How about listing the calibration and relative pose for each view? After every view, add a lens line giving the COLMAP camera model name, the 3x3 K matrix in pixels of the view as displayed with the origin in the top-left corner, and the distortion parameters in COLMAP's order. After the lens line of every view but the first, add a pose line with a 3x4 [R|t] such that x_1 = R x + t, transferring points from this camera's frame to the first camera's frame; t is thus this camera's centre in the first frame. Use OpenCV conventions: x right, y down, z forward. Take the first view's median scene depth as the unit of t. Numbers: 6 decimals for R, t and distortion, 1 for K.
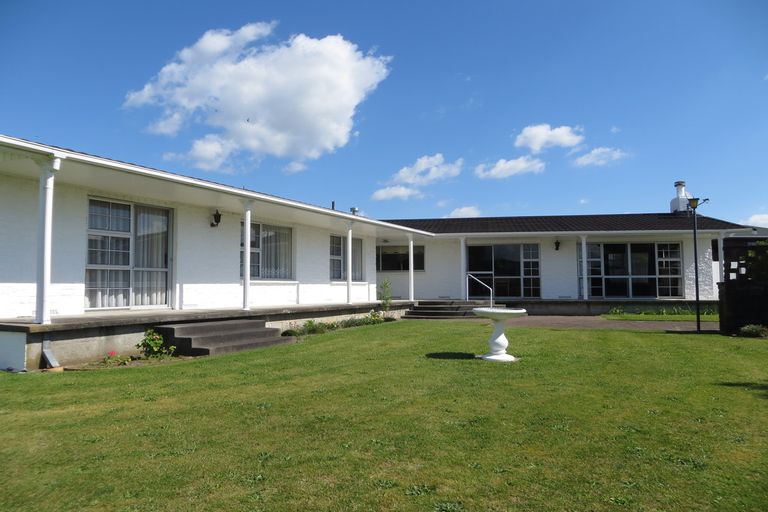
lens RADIAL K [[589.2, 0, 384.1], [0, 589.2, 232.4], [0, 0, 1]] dist [0.010528, -0.000384]
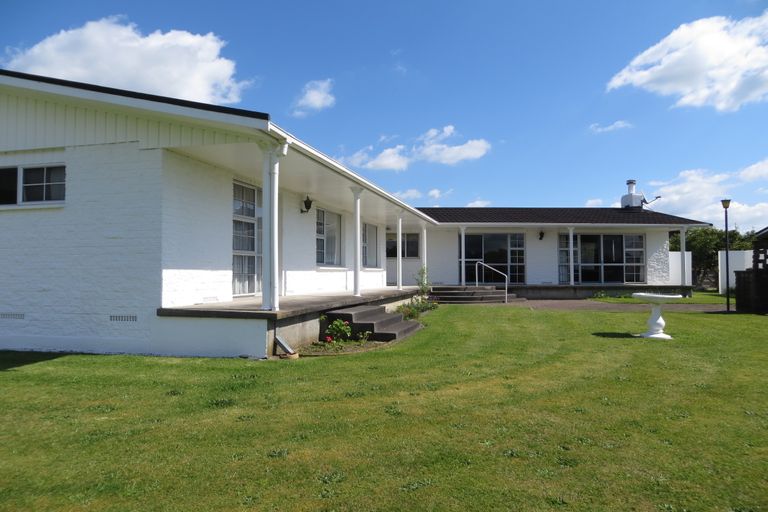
lens RADIAL K [[584.7, 0, 384.0], [0, 584.7, 256.0], [0, 0, 1]] dist [0.001111, 0.000187]
pose [[0.979077, 0.008869, 0.203297, -0.221813], [-0.021877, 0.997847, 0.061824, -0.000822], [-0.202311, -0.064978, 0.977163, 0.002597]]
